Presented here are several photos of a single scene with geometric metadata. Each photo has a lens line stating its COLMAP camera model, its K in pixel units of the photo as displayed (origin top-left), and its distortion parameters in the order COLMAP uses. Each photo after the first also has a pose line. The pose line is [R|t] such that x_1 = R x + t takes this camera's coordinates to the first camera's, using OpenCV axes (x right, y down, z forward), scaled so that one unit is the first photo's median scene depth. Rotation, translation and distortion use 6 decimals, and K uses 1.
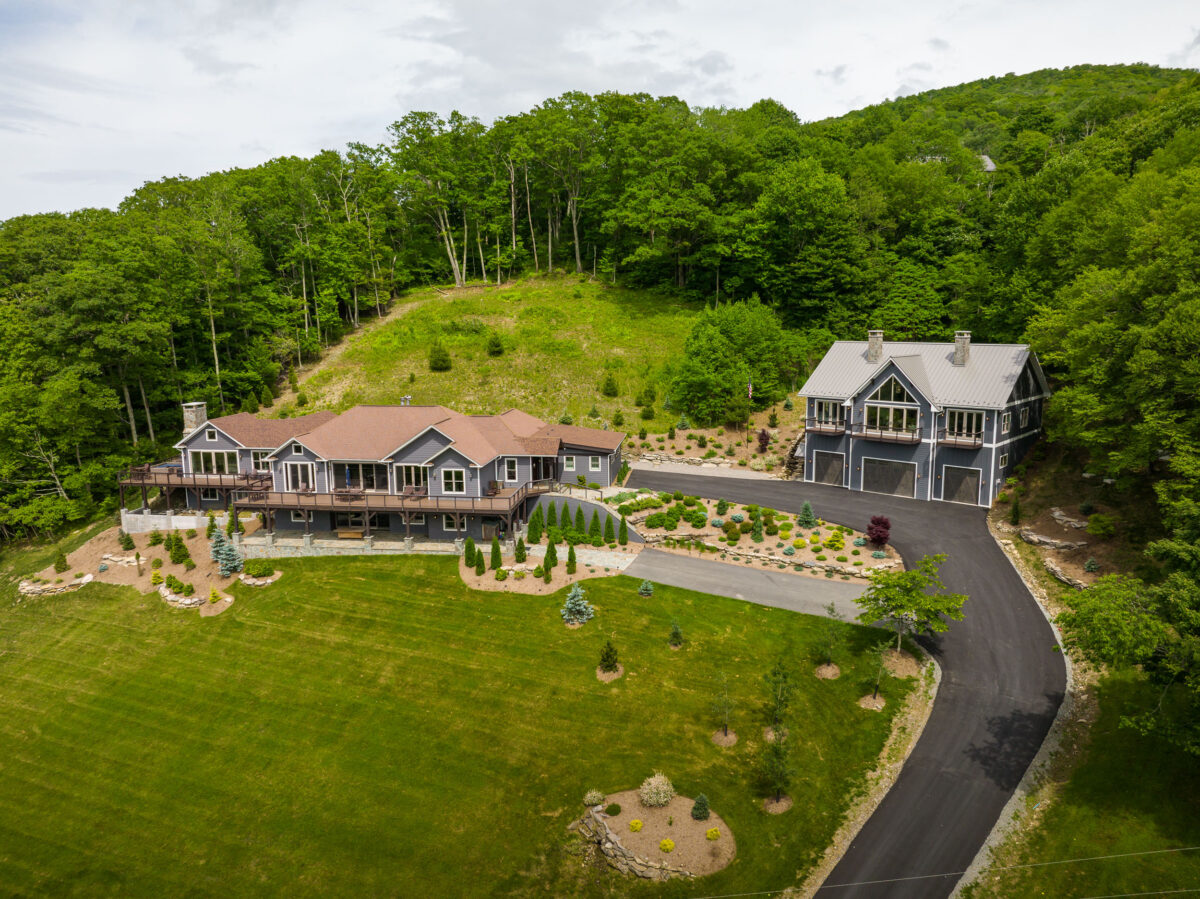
lens RADIAL K [[842.4, 0, 601.6], [0, 842.4, 457.8], [0, 0, 1]] dist [-0.038558, 0.004871]
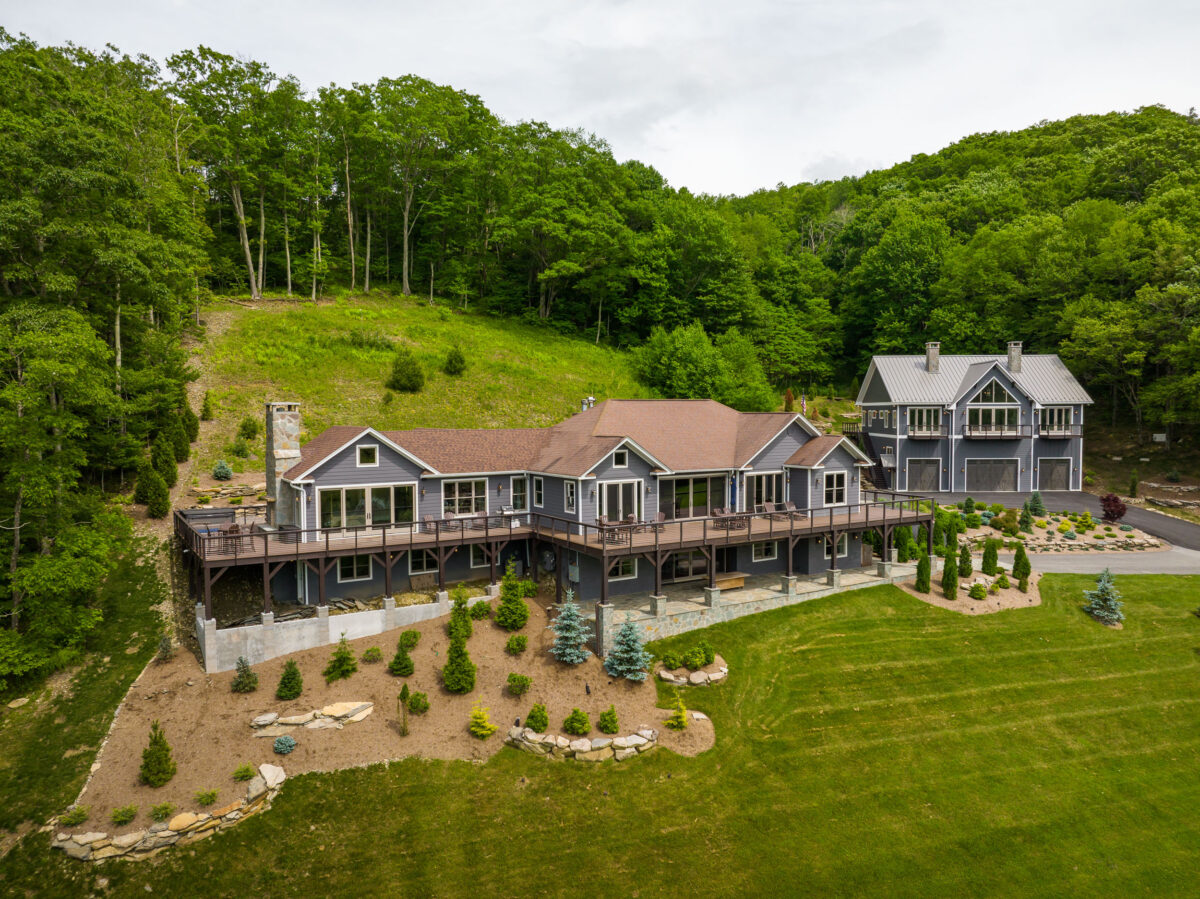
lens RADIAL K [[842.4, 0, 601.5], [0, 842.4, 455.2], [0, 0, 1]] dist [-0.038558, 0.004871]
pose [[0.764188, -0.028092, 0.644382, -0.690489], [0.108405, 0.990433, -0.085382, 0.034016], [-0.635819, 0.135102, 0.759923, 0.494998]]
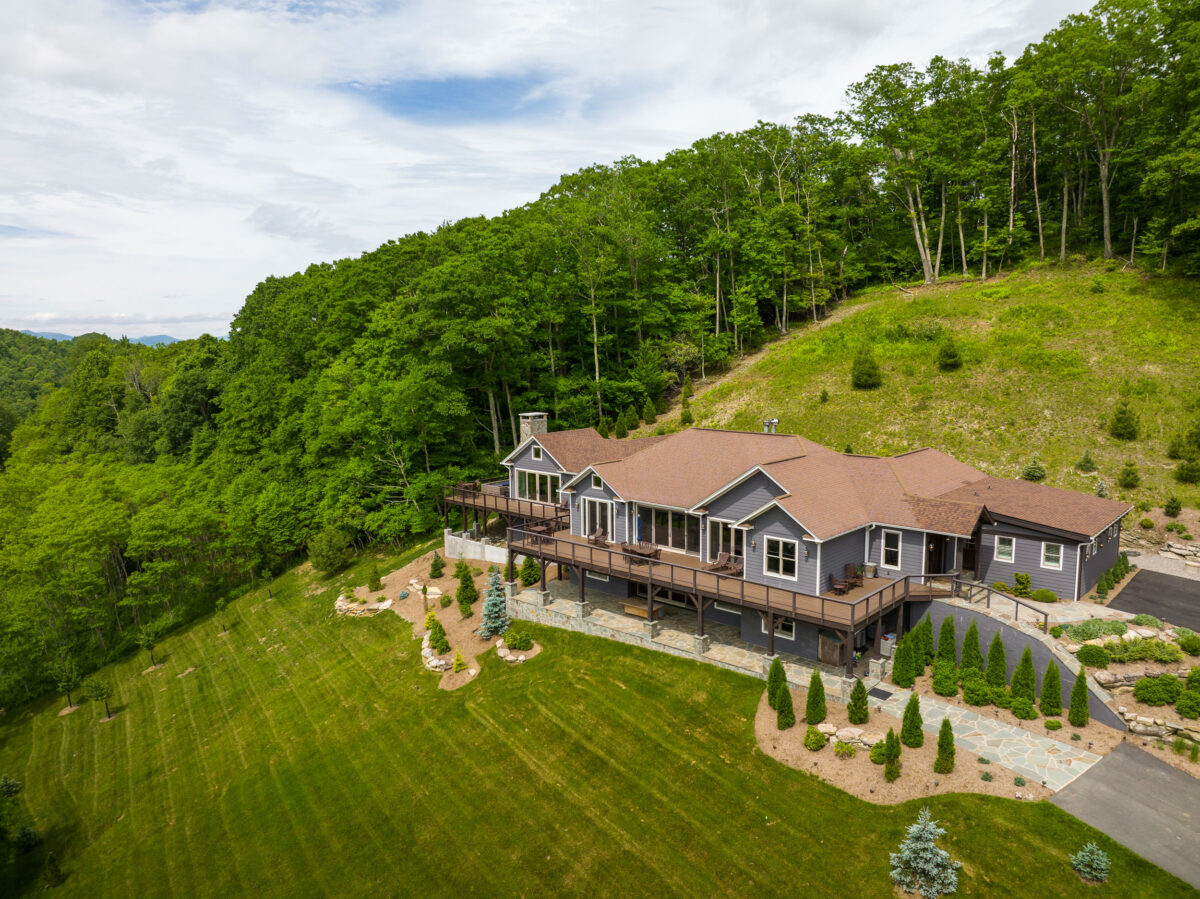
lens RADIAL K [[842.4, 0, 601.9], [0, 842.4, 450.8], [0, 0, 1]] dist [-0.038558, 0.004871]
pose [[0.819226, 0.075294, -0.568507, 0.055252], [-0.095621, 0.995400, -0.005959, -0.030117], [0.565443, 0.059243, 0.822657, 0.352009]]
